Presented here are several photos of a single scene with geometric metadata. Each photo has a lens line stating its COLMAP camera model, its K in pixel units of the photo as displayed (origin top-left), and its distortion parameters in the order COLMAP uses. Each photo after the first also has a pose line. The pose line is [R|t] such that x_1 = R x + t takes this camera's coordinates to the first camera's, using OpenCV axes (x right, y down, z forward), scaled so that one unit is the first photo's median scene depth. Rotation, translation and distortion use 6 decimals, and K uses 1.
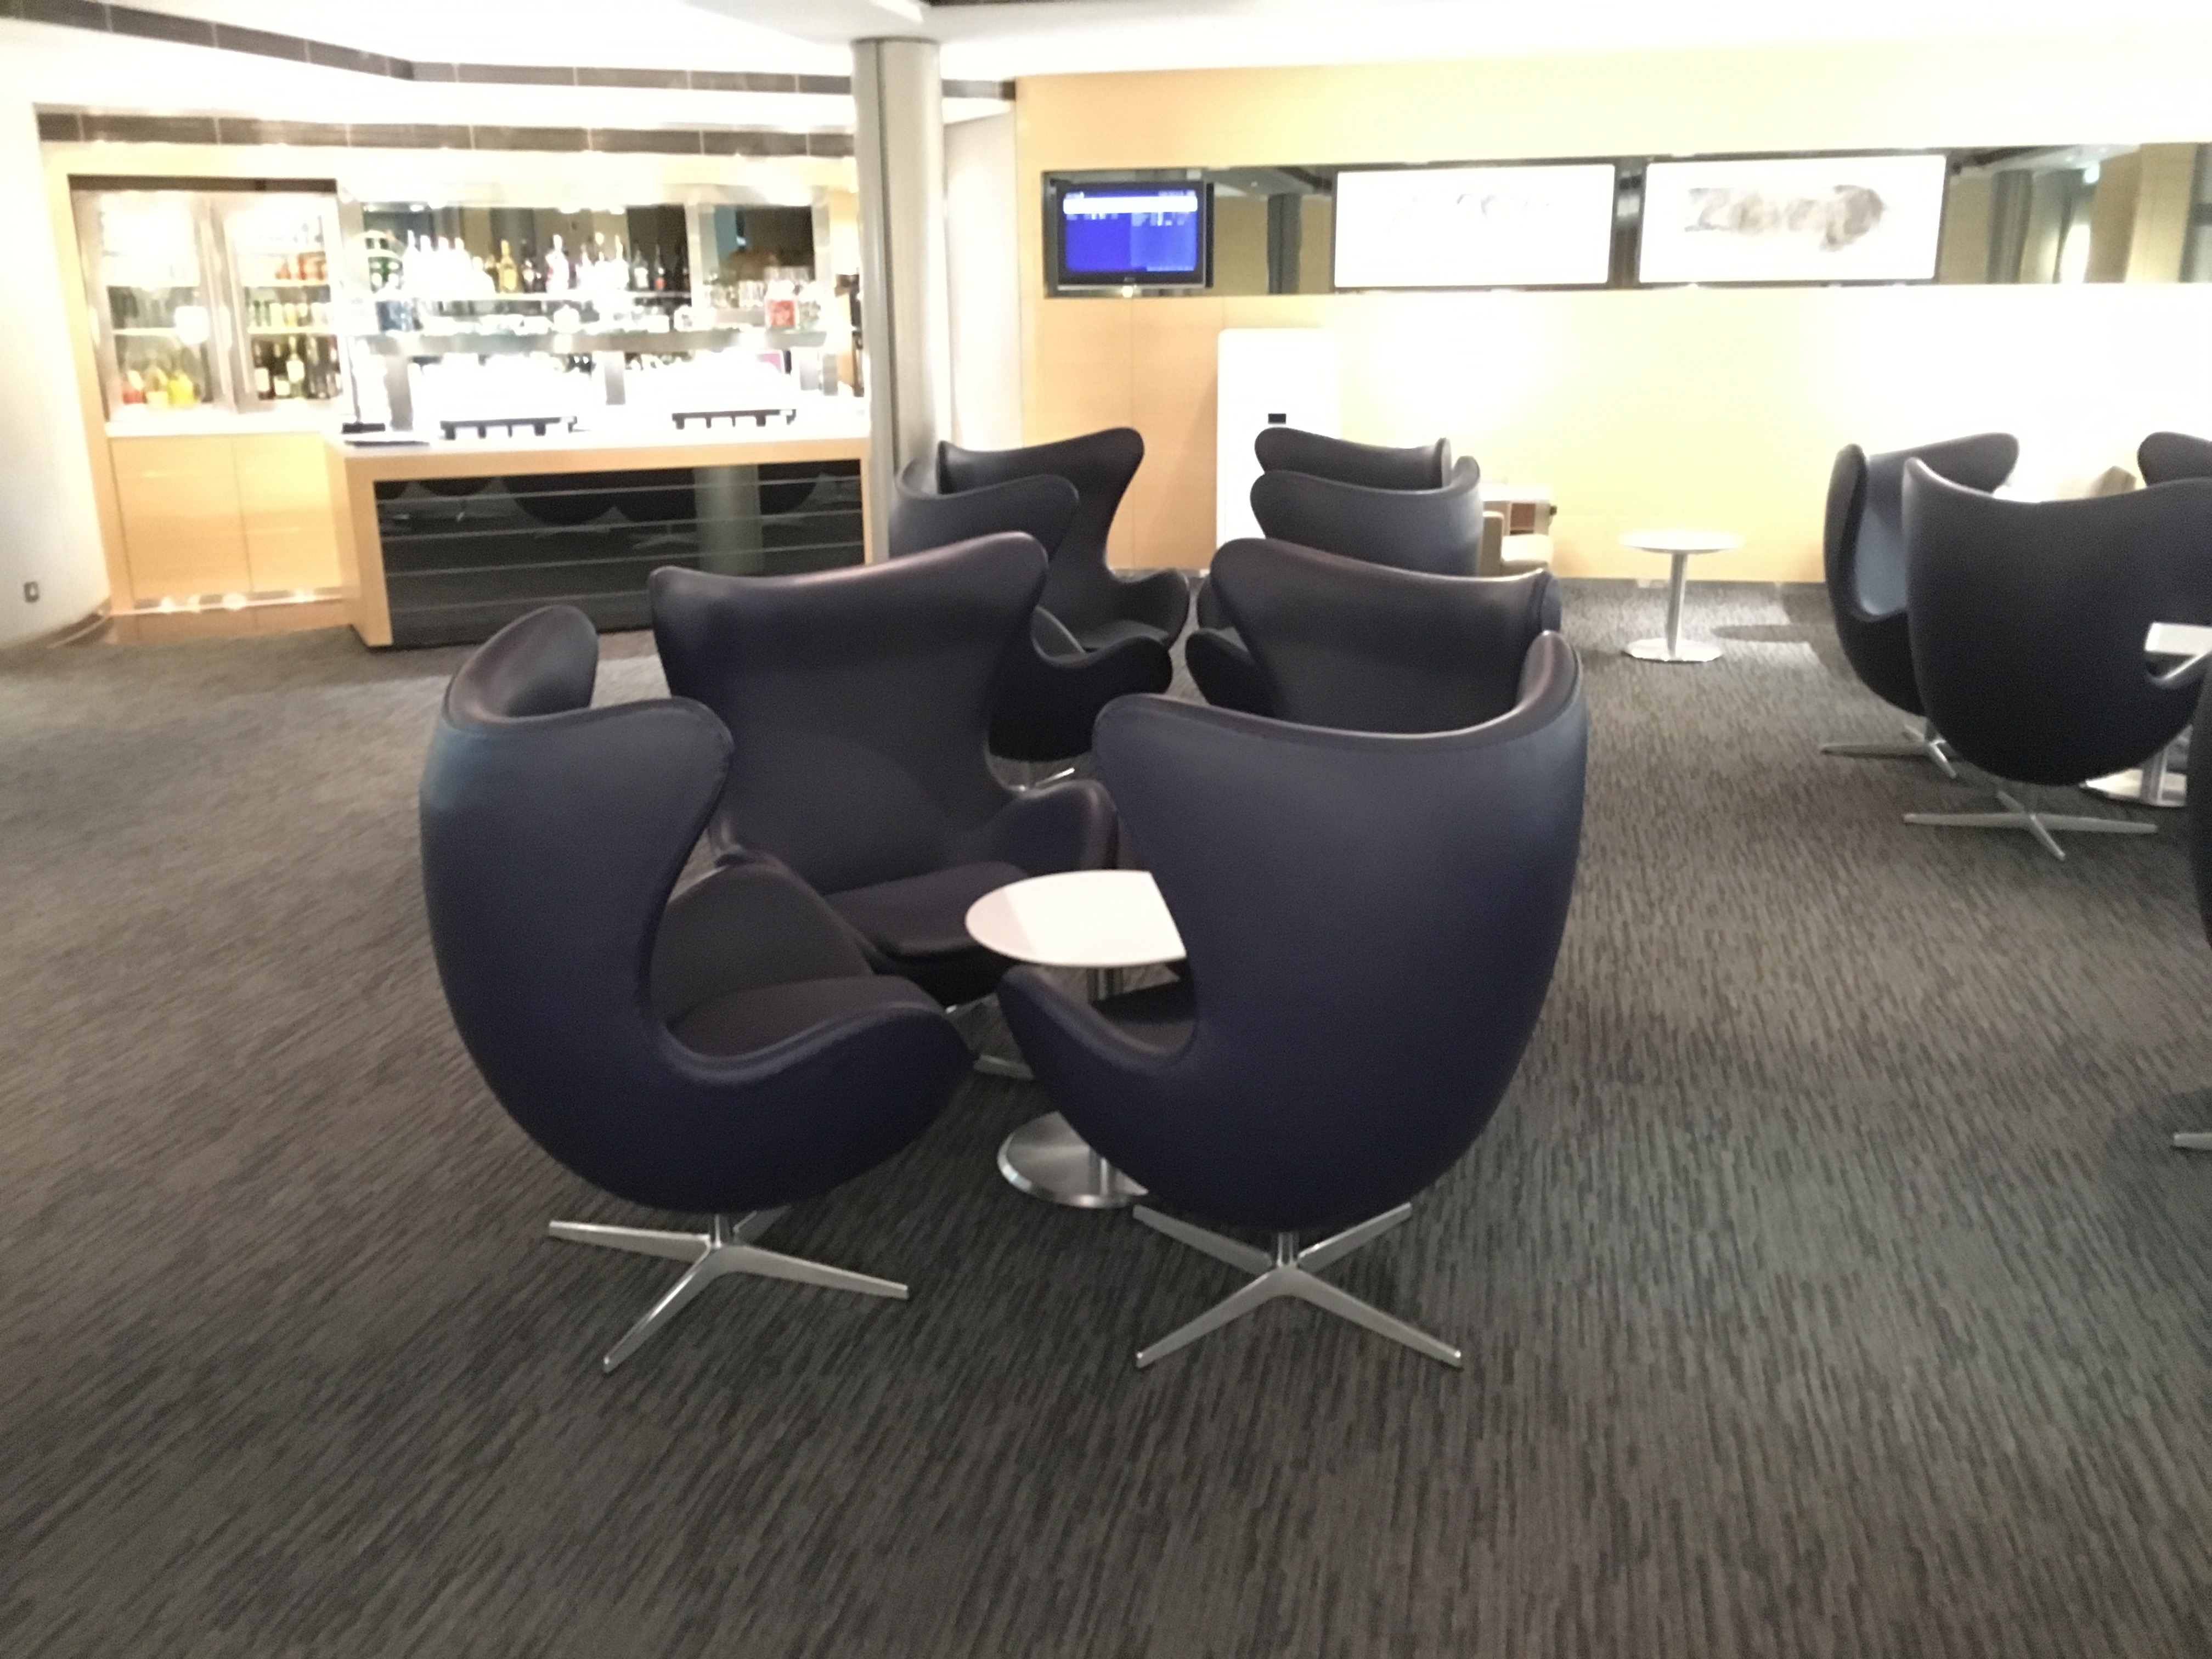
lens RADIAL K [[1863.3, 0, 1106.0], [0, 1863.3, 829.5], [0, 0, 1]] dist [0.068279, -0.120543]
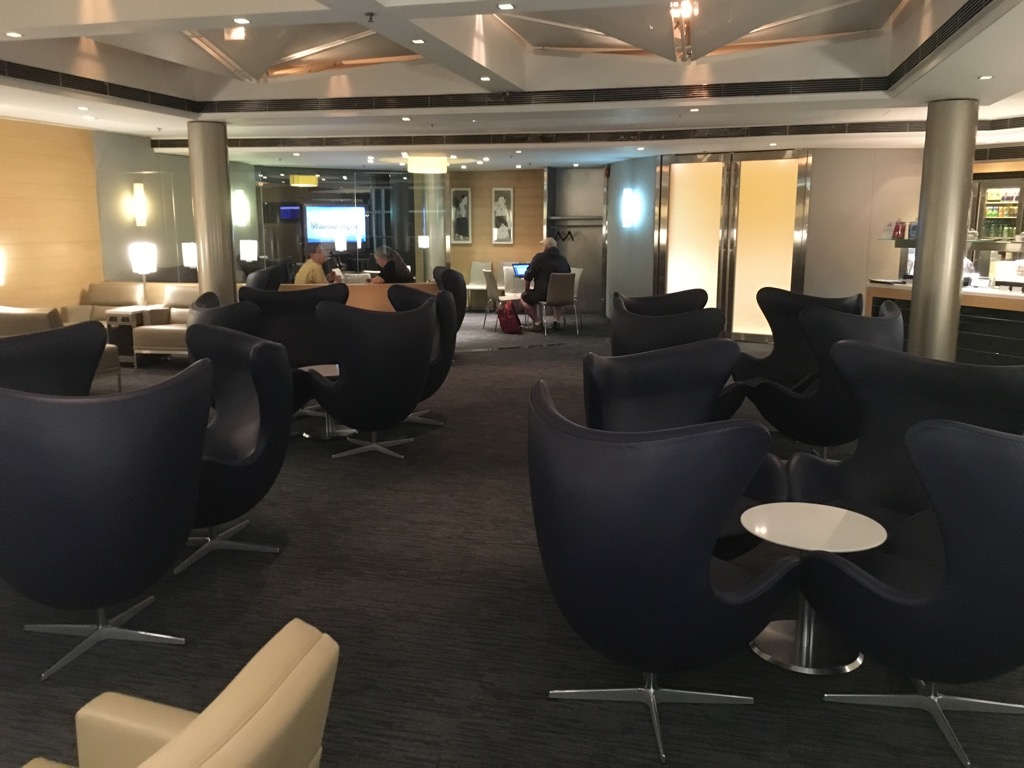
lens RADIAL K [[862.6, 0, 512.0], [0, 862.6, 384.0], [0, 0, 1]] dist [0.068279, -0.120543]
pose [[0.004024, 0.200461, -0.979693, 1.443682], [-0.290195, 0.937776, 0.190692, -0.313587], [0.956959, 0.283535, 0.061946, 0.991996]]
